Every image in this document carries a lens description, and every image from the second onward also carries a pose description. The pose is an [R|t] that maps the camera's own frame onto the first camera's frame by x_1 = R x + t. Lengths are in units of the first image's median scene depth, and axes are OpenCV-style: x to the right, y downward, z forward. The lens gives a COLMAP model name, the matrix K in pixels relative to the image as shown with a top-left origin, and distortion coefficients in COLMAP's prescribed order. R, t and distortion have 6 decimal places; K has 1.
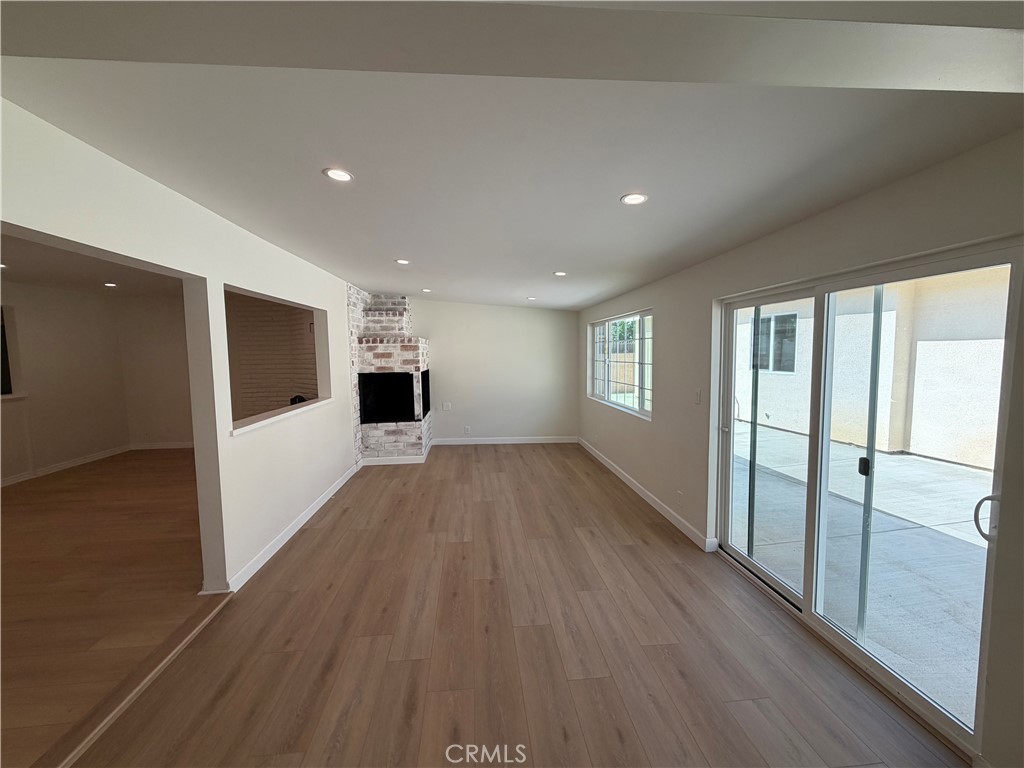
lens RADIAL K [[411.3, 0, 513.2], [0, 411.3, 383.0], [0, 0, 1]] dist [0.000496, 0.000964]
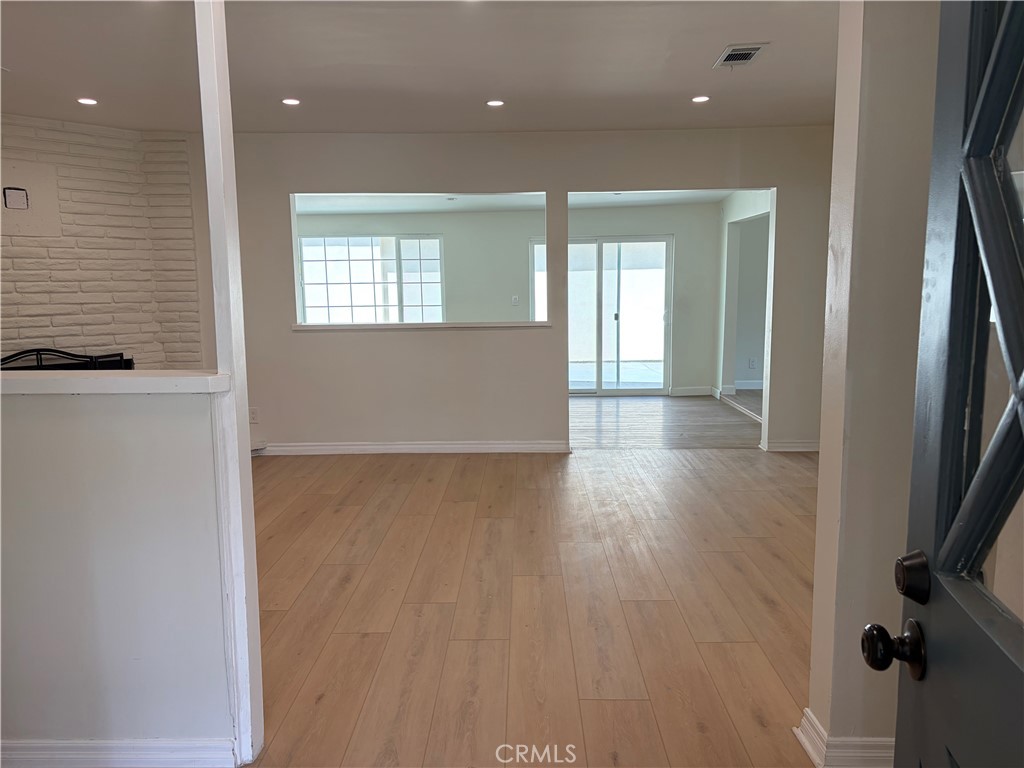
lens RADIAL K [[769.0, 0, 511.6], [0, 769.0, 388.3], [0, 0, 1]] dist [0.047892, -0.021597]
pose [[0.104782, -0.117007, 0.987588, -1.190614], [0.088651, 0.990200, 0.107910, 0.023931], [-0.990536, 0.076244, 0.114128, 0.356031]]
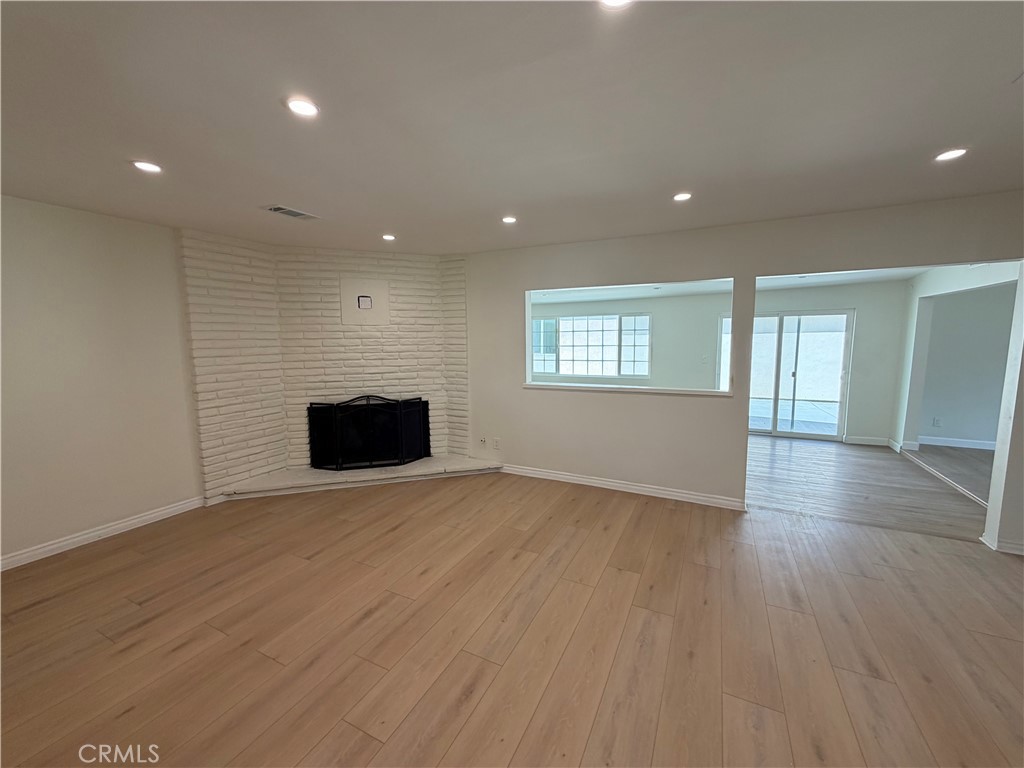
lens RADIAL K [[411.3, 0, 508.4], [0, 411.3, 385.1], [0, 0, 1]] dist [0.000496, 0.000964]
pose [[0.531088, -0.084966, 0.843046, -0.906124], [0.066869, 0.996059, 0.058262, -0.012258], [-0.844674, 0.025432, 0.534677, 0.366271]]
